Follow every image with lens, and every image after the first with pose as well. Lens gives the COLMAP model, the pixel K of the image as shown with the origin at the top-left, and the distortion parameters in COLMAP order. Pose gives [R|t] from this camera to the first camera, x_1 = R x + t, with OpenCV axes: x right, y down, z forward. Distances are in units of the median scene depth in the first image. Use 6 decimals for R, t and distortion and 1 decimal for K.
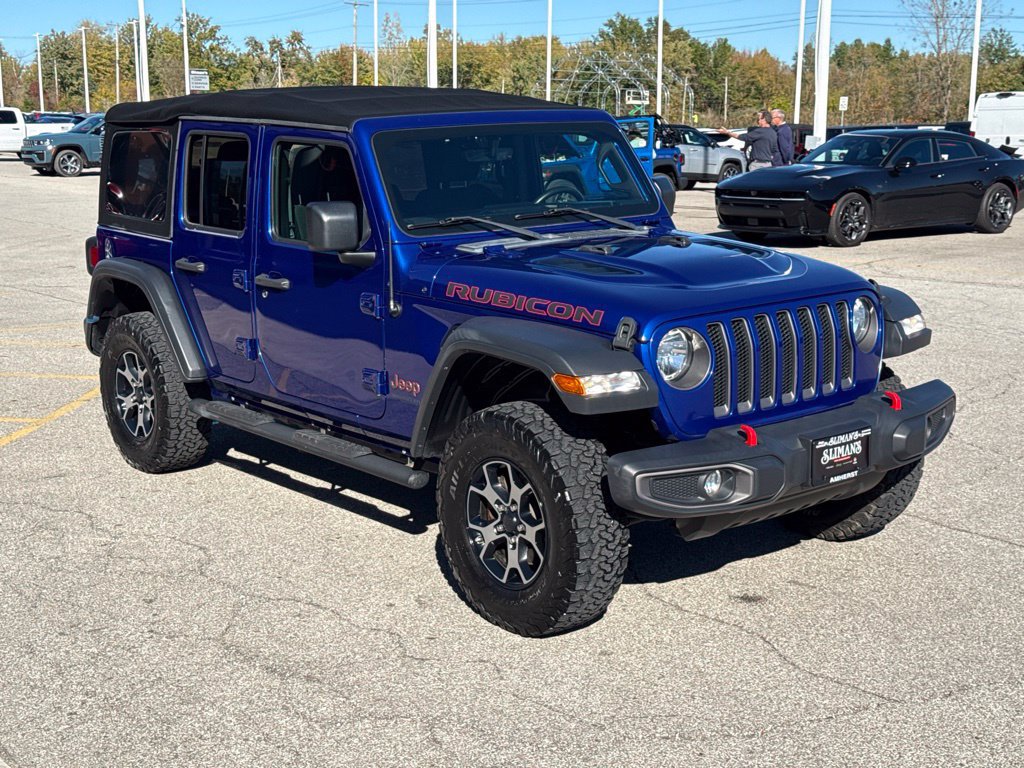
lens RADIAL K [[1431.6, 0, 512.0], [0, 1431.6, 384.0], [0, 0, 1]] dist [0.192799, -0.401792]
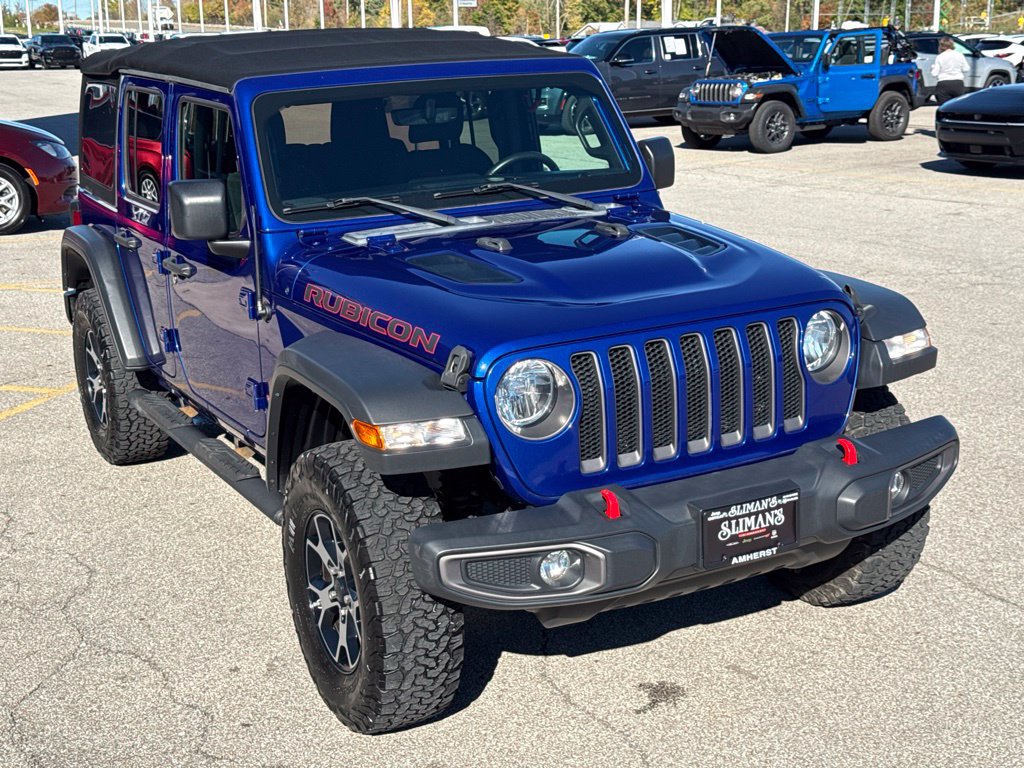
lens RADIAL K [[1431.4, 0, 507.2], [0, 1431.4, 383.1], [0, 0, 1]] dist [0.197188, -0.426604]
pose [[0.980417, 0.028664, -0.194838, 0.215013], [-0.017230, 0.998042, 0.060130, -0.061518], [0.196180, -0.055595, 0.978991, 0.201131]]
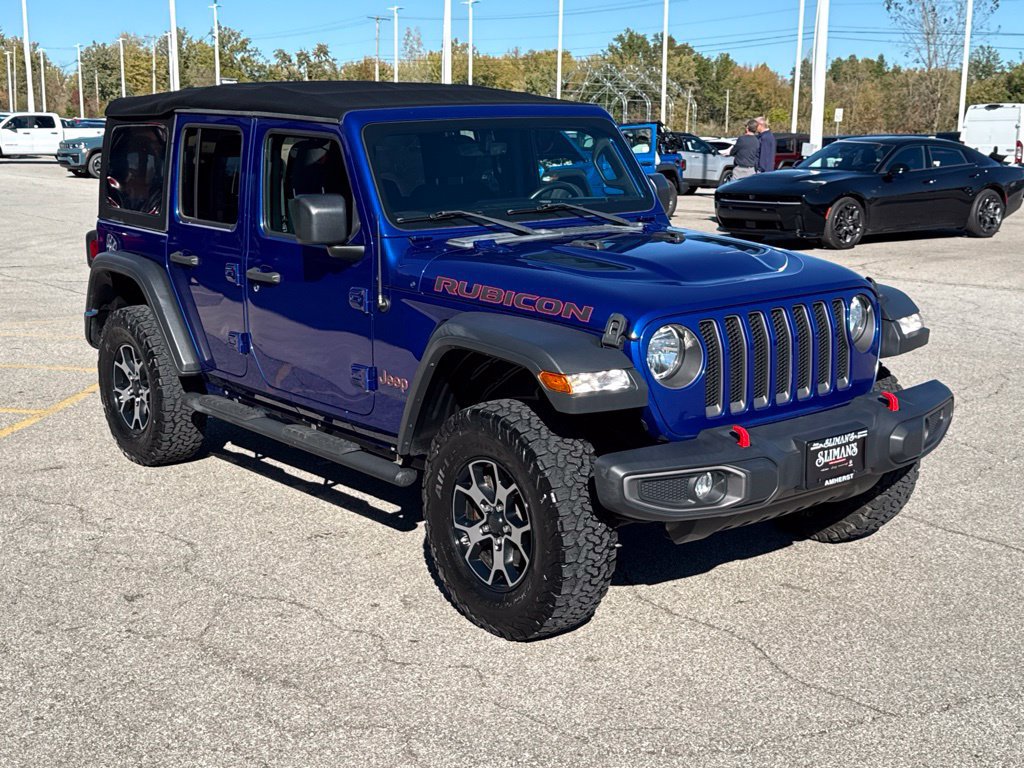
lens RADIAL K [[1345.2, 0, 512.0], [0, 1345.2, 384.0], [0, 0, 1]] dist [0.199030, -0.443198]
pose [[0.999929, 0.008399, -0.008408, 0.014457], [-0.008362, 0.999955, 0.004423, -0.002009], [0.008445, -0.004352, 0.999955, 0.072663]]
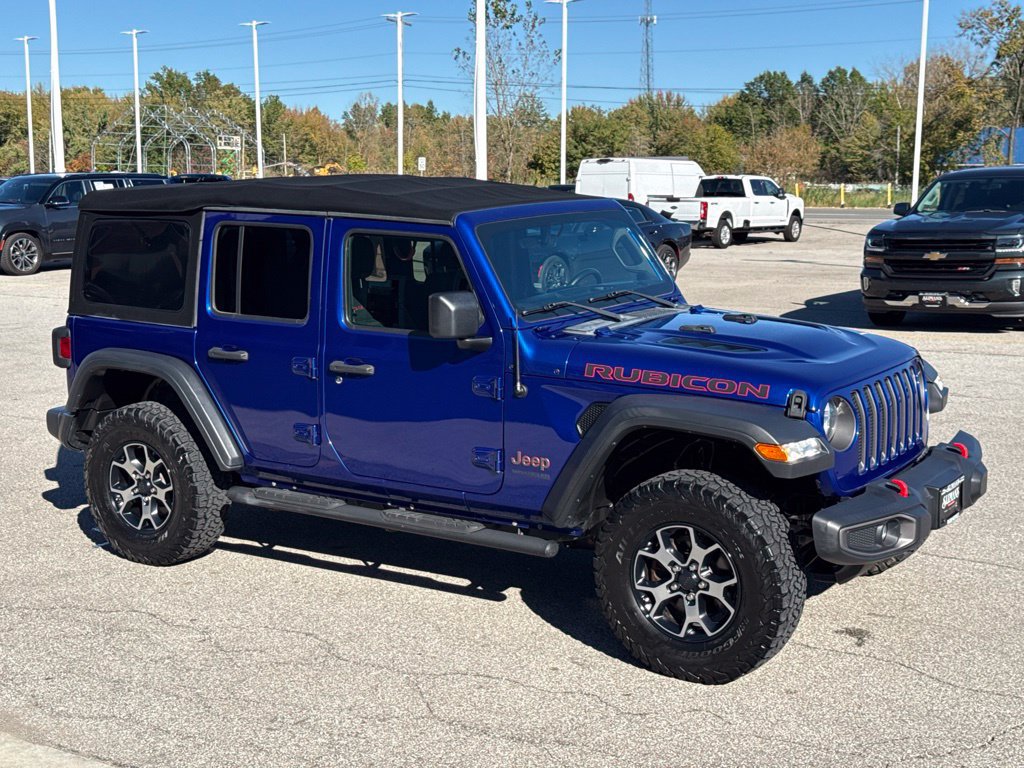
lens RADIAL K [[1431.4, 0, 507.2], [0, 1431.4, 383.1], [0, 0, 1]] dist [0.197188, -0.426604]
pose [[0.953792, -0.043621, 0.297286, -0.396736], [0.054698, 0.998081, -0.029038, -0.026356], [-0.295449, 0.043957, 0.954347, -0.014823]]
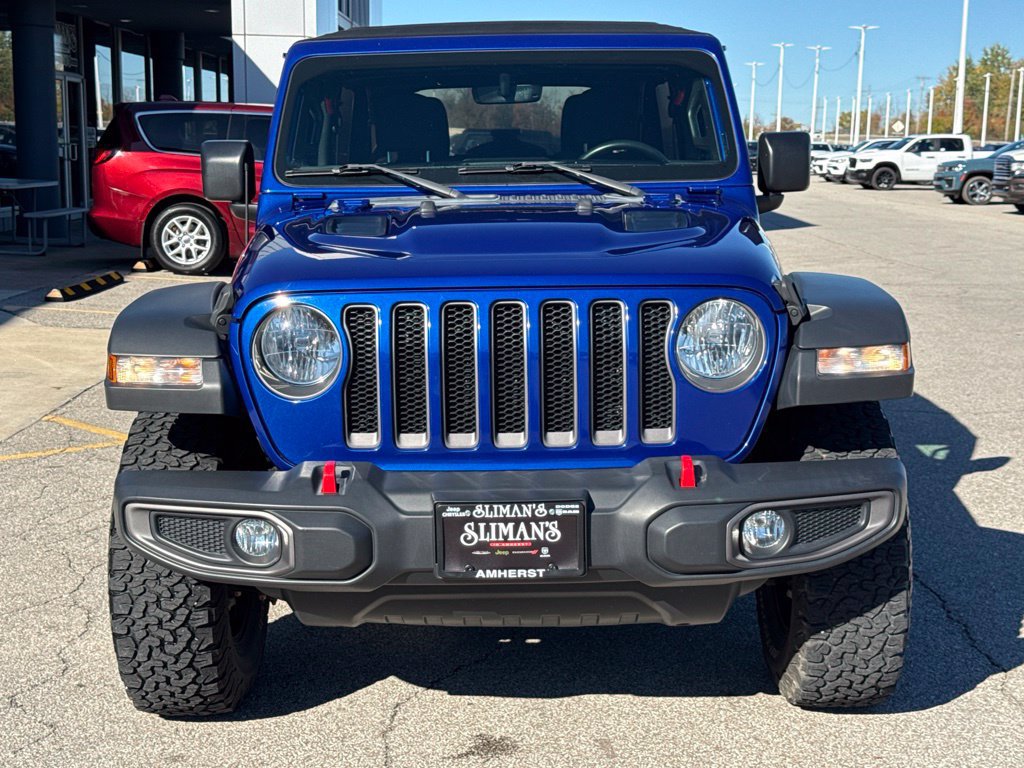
lens RADIAL K [[1502.7, 0, 512.0], [0, 1502.7, 384.0], [0, 0, 1]] dist [0.126777, -0.015946]
pose [[0.779194, 0.107627, -0.617473, 0.536278], [-0.127477, 0.991769, 0.012002, -0.020506], [0.613682, 0.069362, 0.786501, 0.426415]]
